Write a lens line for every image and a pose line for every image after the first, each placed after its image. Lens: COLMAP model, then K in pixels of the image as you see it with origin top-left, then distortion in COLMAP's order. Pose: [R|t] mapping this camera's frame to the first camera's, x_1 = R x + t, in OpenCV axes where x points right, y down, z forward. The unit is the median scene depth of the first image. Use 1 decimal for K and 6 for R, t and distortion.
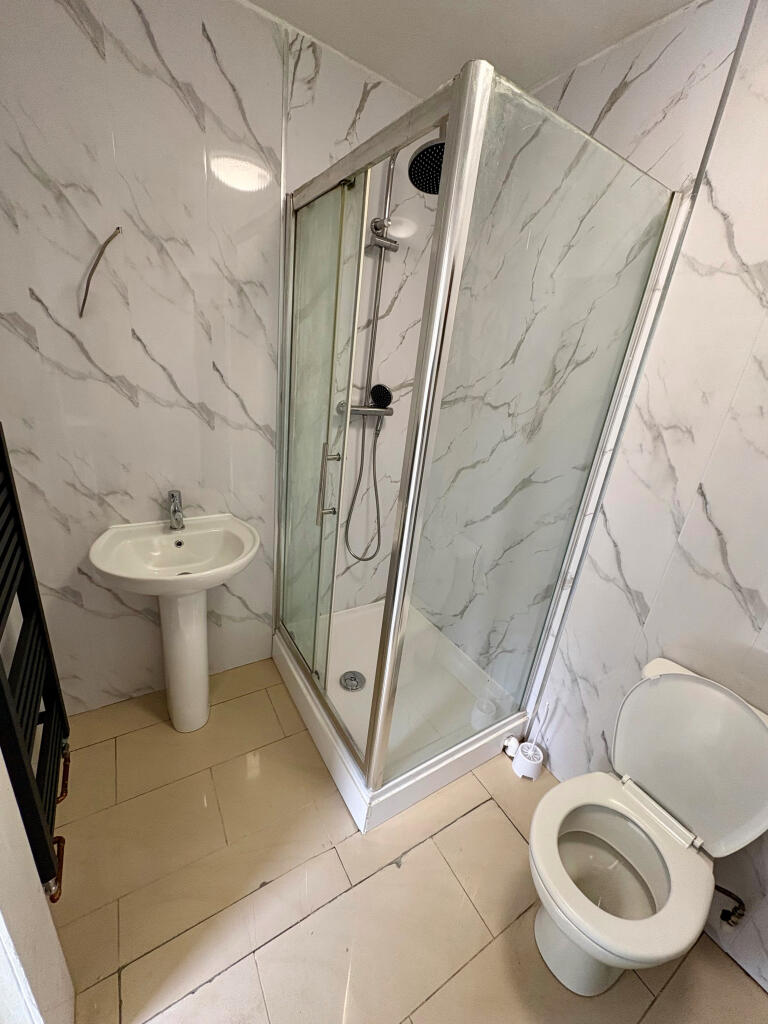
lens RADIAL K [[410.4, 0, 383.3], [0, 410.4, 512.0], [0, 0, 1]] dist [-0.002671, 0.000374]
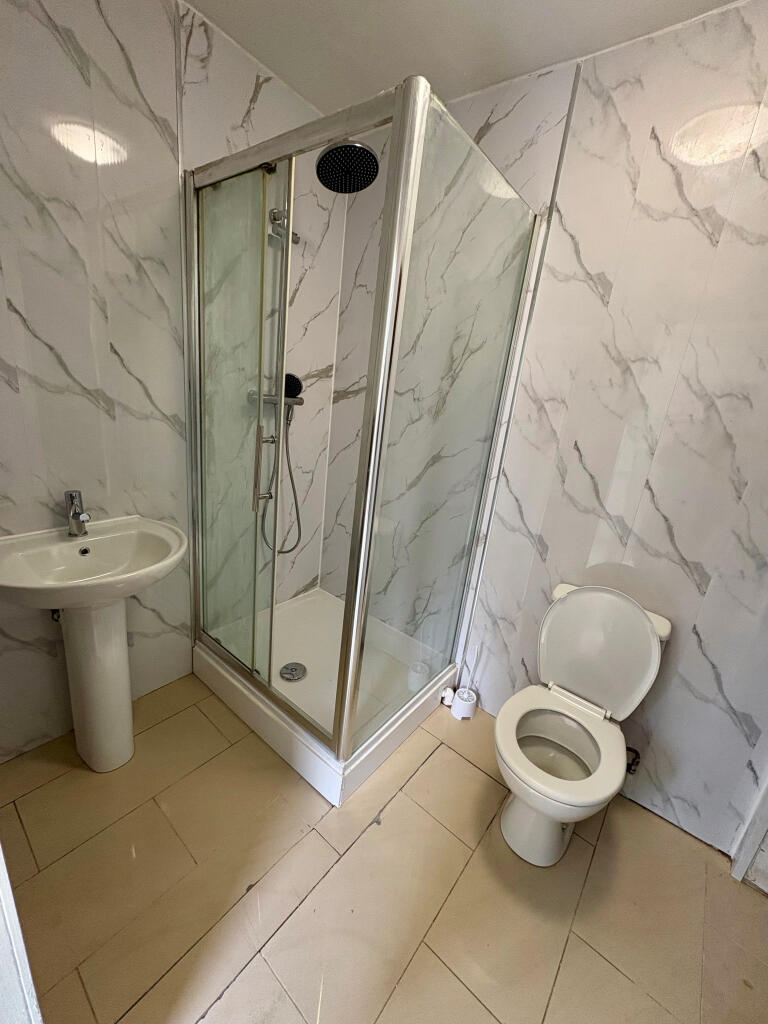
lens RADIAL K [[410.4, 0, 383.8], [0, 410.4, 511.9], [0, 0, 1]] dist [-0.002671, 0.000374]
pose [[0.943230, -0.102108, 0.316056, -0.184457], [0.109201, 0.994008, -0.004762, 0.074598], [-0.313676, 0.039006, 0.948728, -0.024361]]
